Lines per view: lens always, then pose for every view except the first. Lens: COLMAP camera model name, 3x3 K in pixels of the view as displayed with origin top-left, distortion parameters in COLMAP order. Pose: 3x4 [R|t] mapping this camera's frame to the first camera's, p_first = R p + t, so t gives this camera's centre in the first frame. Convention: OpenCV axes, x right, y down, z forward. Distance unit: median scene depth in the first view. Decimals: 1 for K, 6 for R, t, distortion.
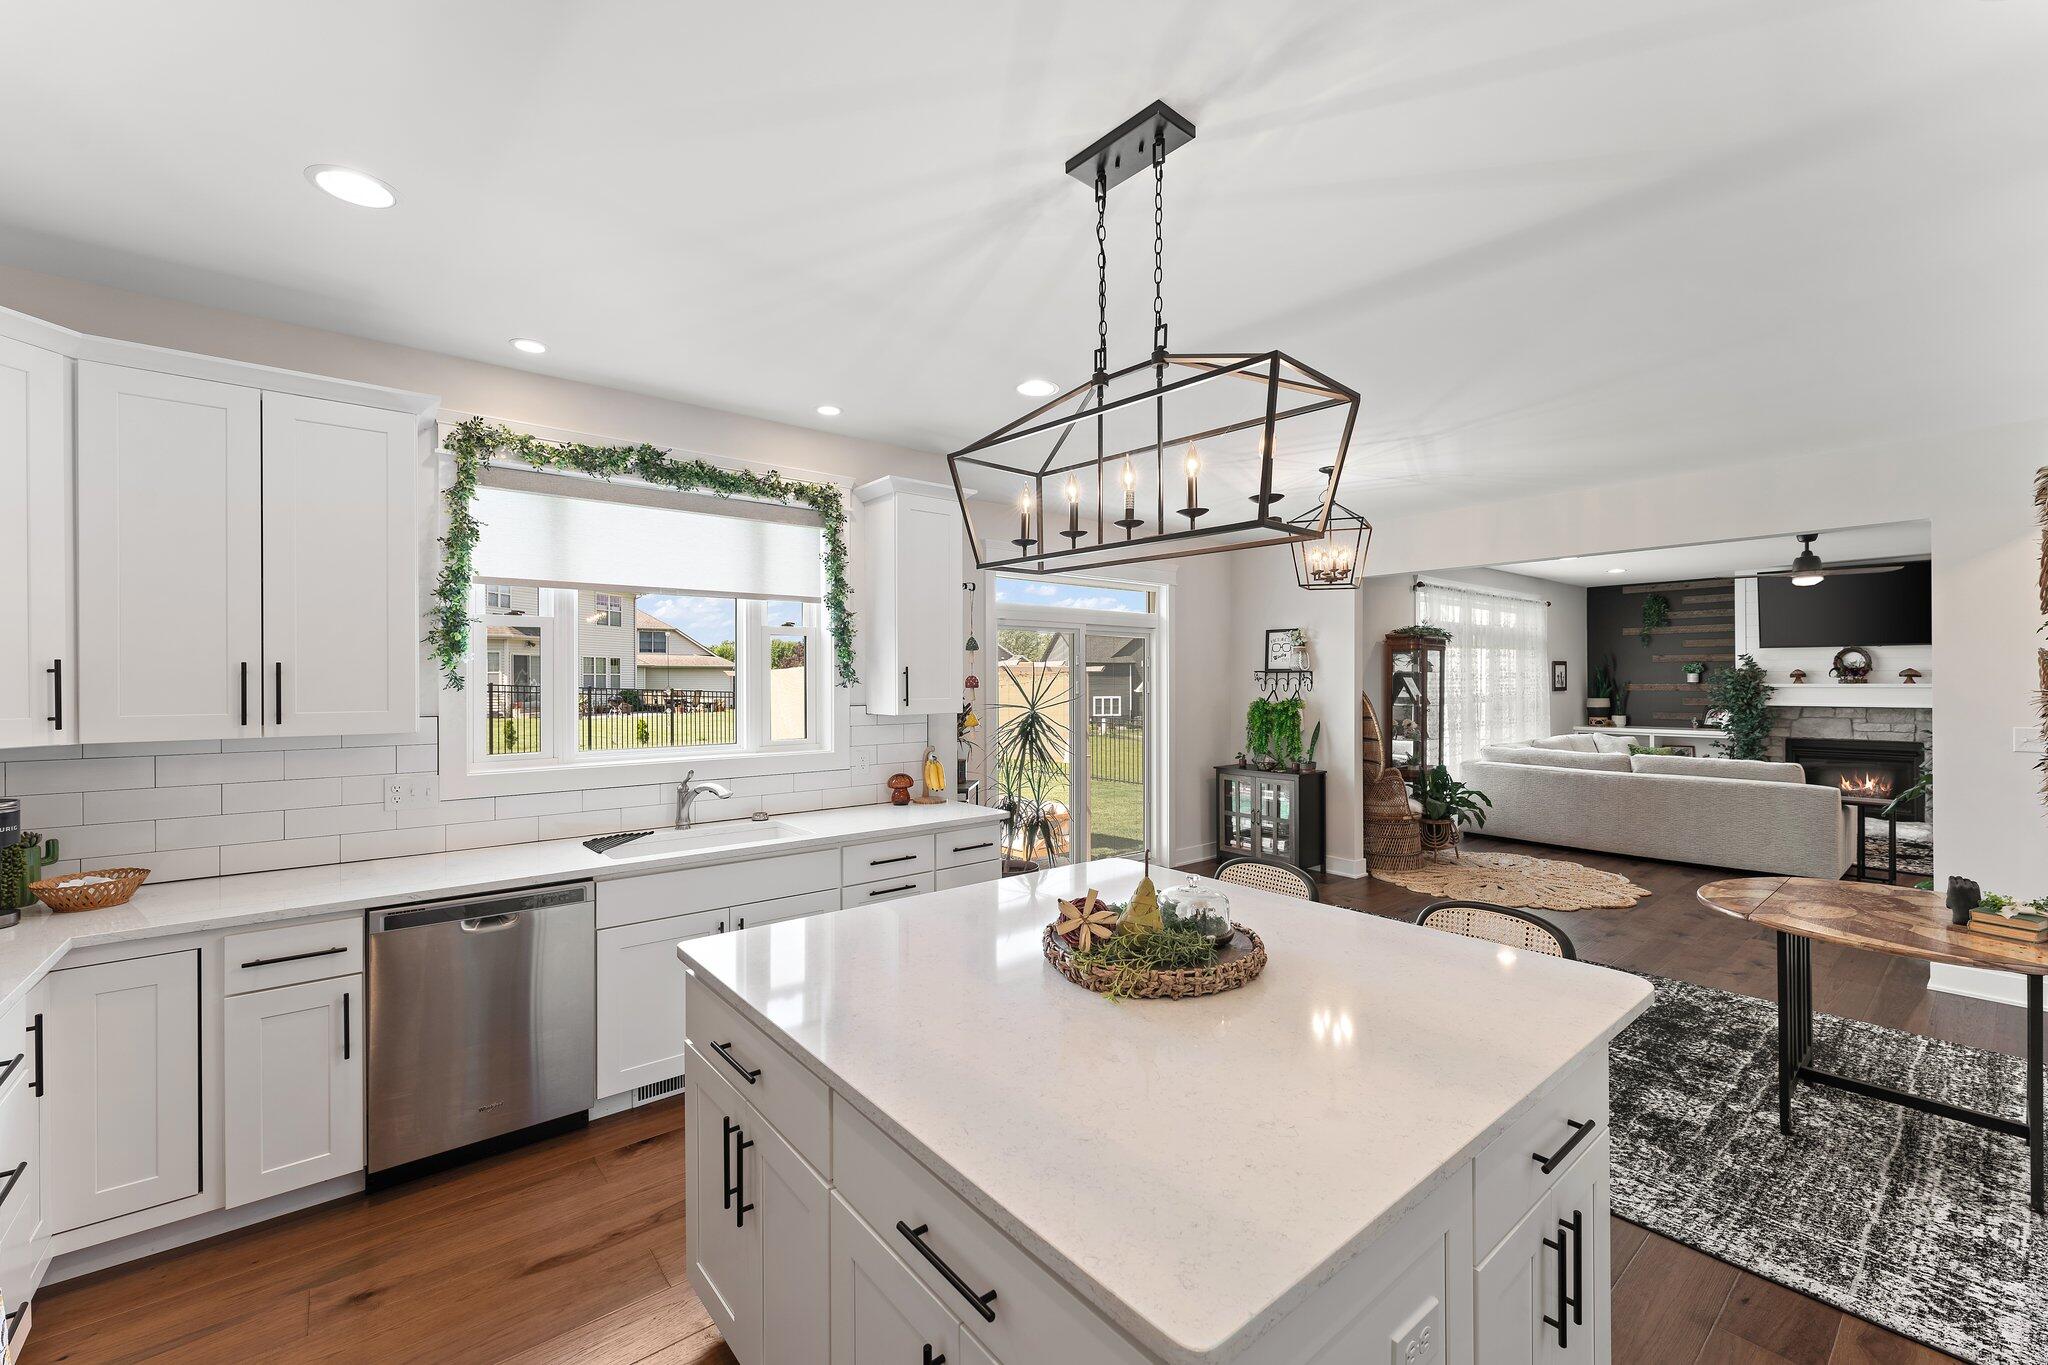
lens RADIAL K [[832.0, 0, 1016.8], [0, 832.0, 681.1], [0, 0, 1]] dist [0.001509, 0.001169]
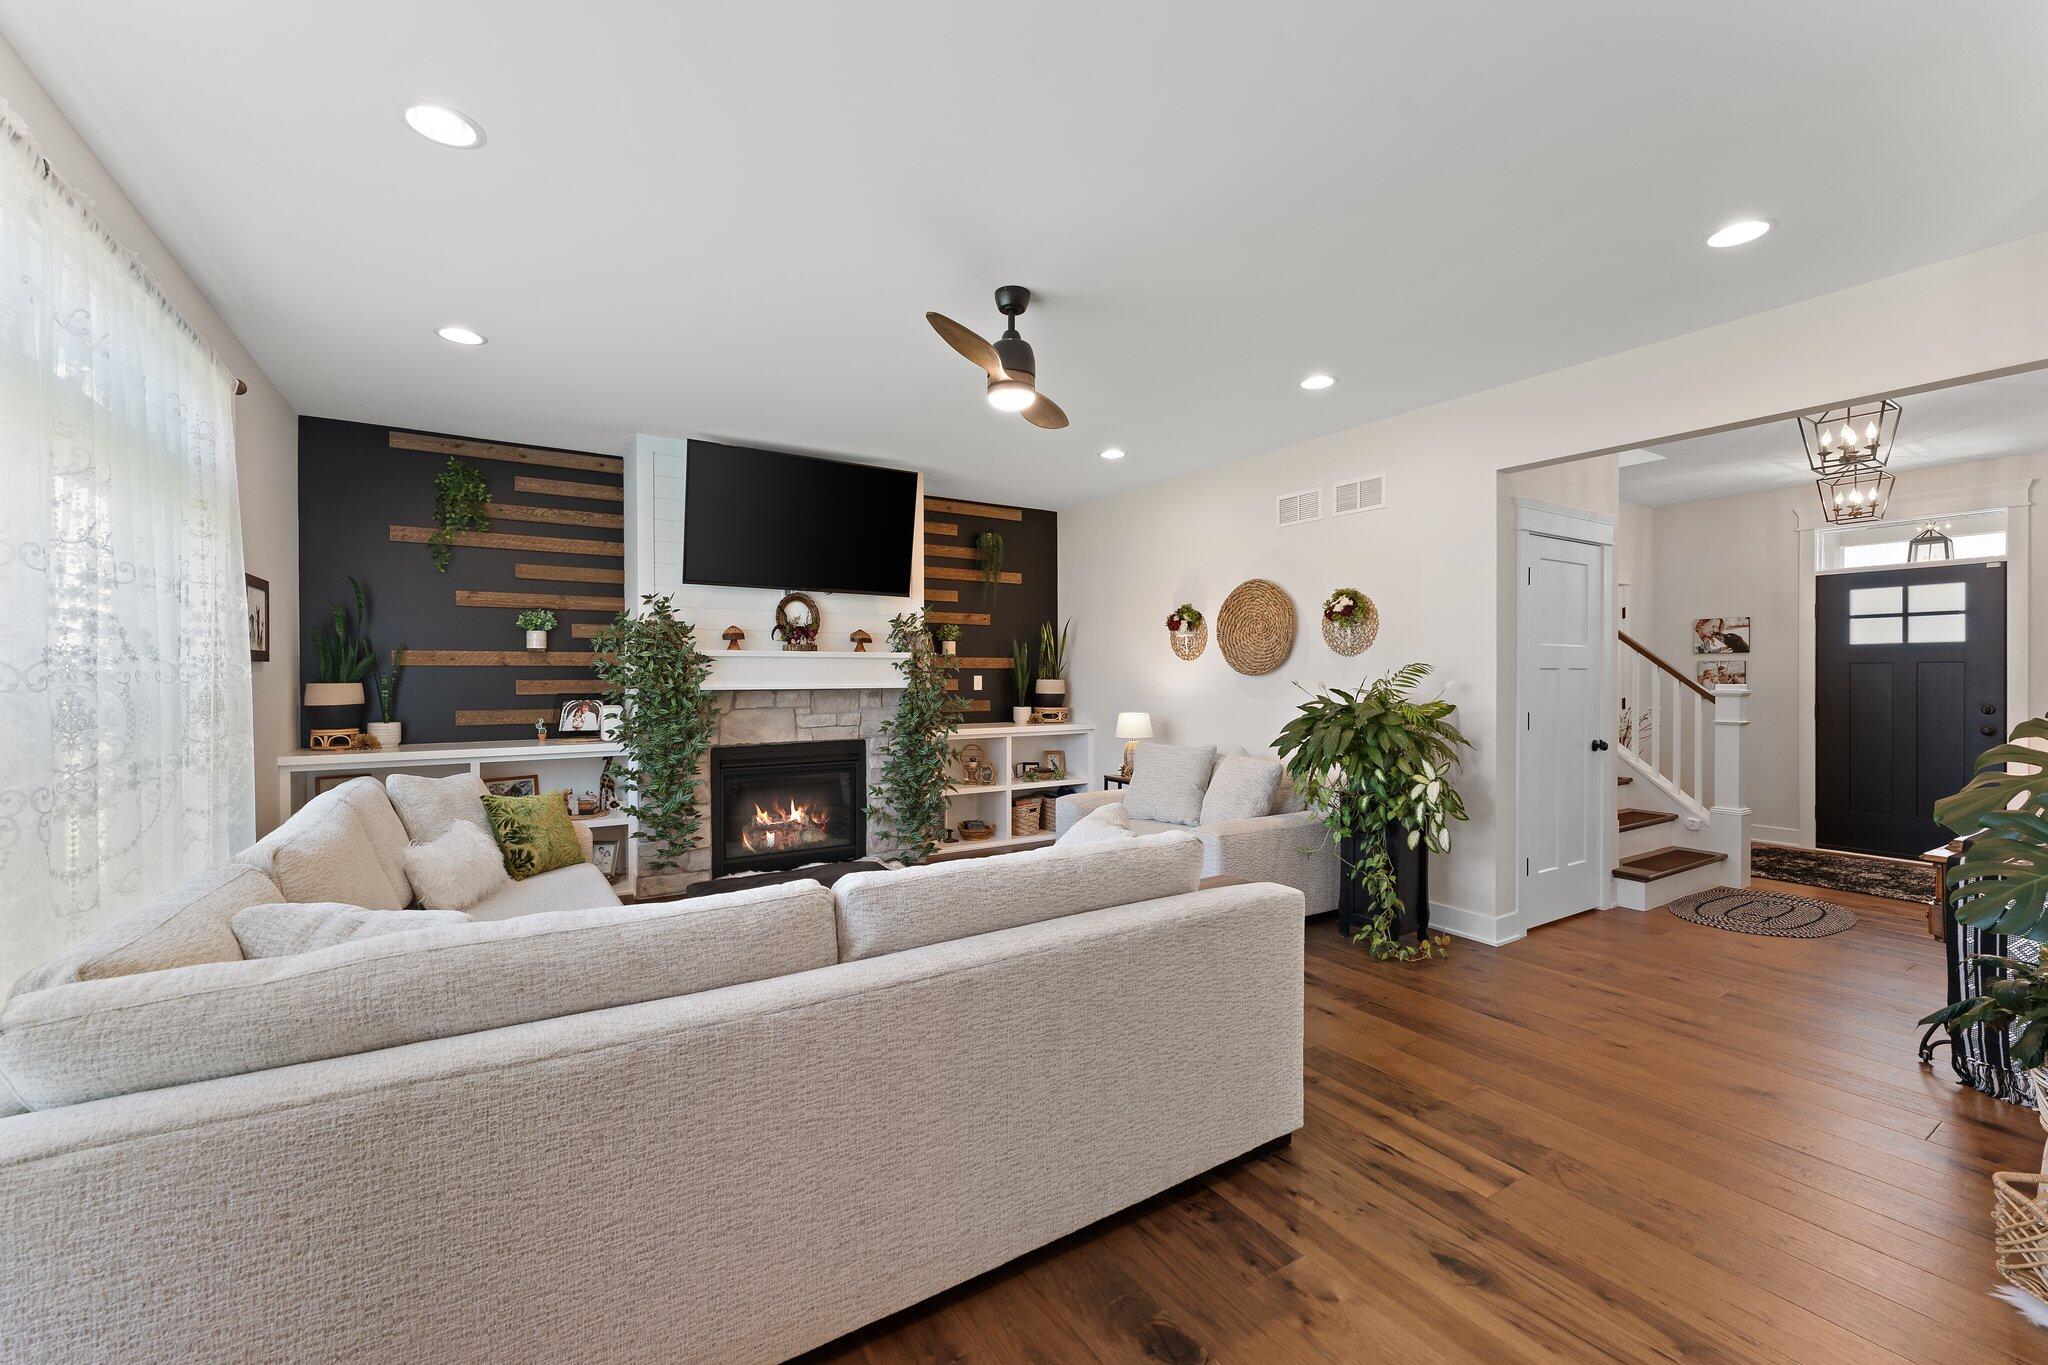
lens RADIAL K [[832.0, 0, 1023.6], [0, 832.0, 674.8], [0, 0, 1]] dist [0.001509, 0.001169]
pose [[0.125388, 0.001409, 0.992107, 0.375102], [-0.000112, 0.999999, -0.001406, 0.019191], [-0.992108, 0.000065, 0.125388, 0.692541]]
